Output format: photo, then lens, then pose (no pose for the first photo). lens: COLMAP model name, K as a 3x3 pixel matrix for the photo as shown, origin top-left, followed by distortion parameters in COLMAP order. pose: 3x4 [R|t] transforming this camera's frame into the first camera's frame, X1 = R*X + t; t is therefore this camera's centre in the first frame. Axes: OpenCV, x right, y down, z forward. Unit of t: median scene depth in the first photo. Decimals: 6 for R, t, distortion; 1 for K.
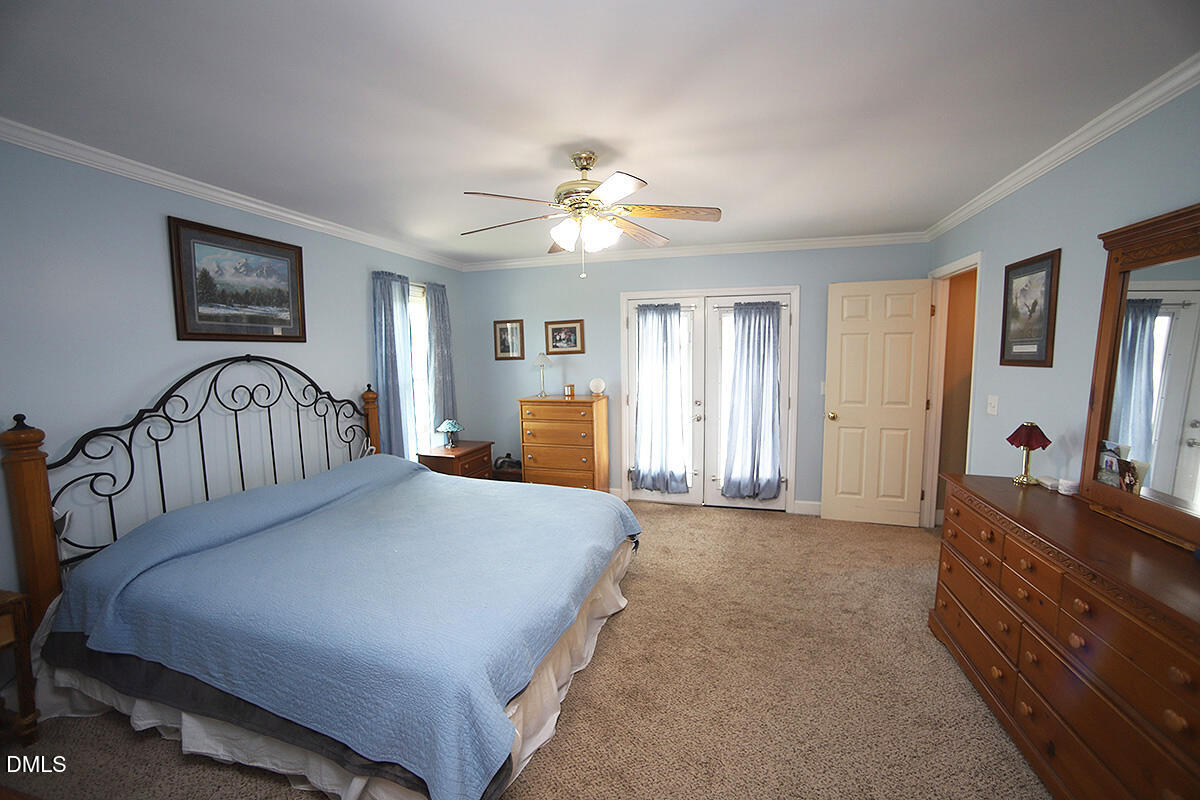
lens RADIAL K [[481.1, 0, 596.1], [0, 481.1, 397.4], [0, 0, 1]] dist [-0.063866, 0.029731]
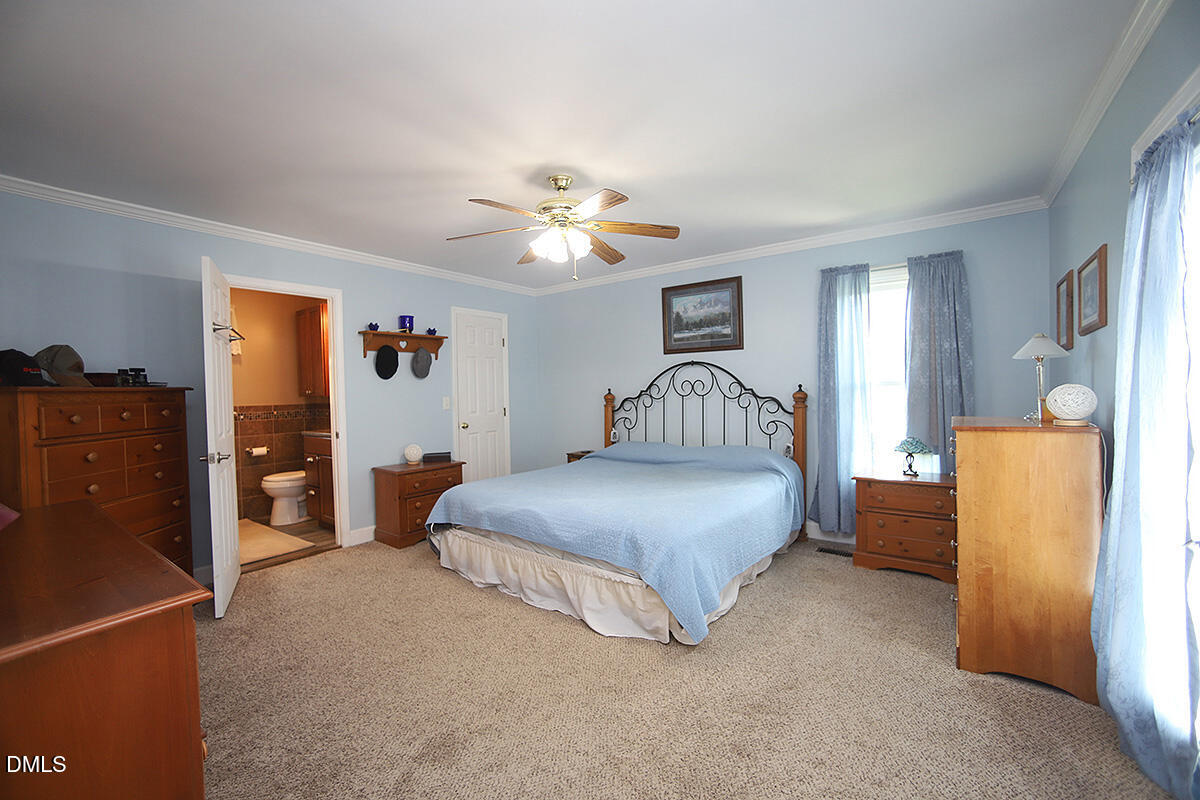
lens RADIAL K [[481.1, 0, 596.1], [0, 481.1, 397.4], [0, 0, 1]] dist [-0.063866, 0.029731]
pose [[-0.336317, 0.033494, -0.941153, 0.883695], [-0.063239, 0.996308, 0.058055, -0.043584], [0.939623, 0.079042, -0.332957, 1.270413]]
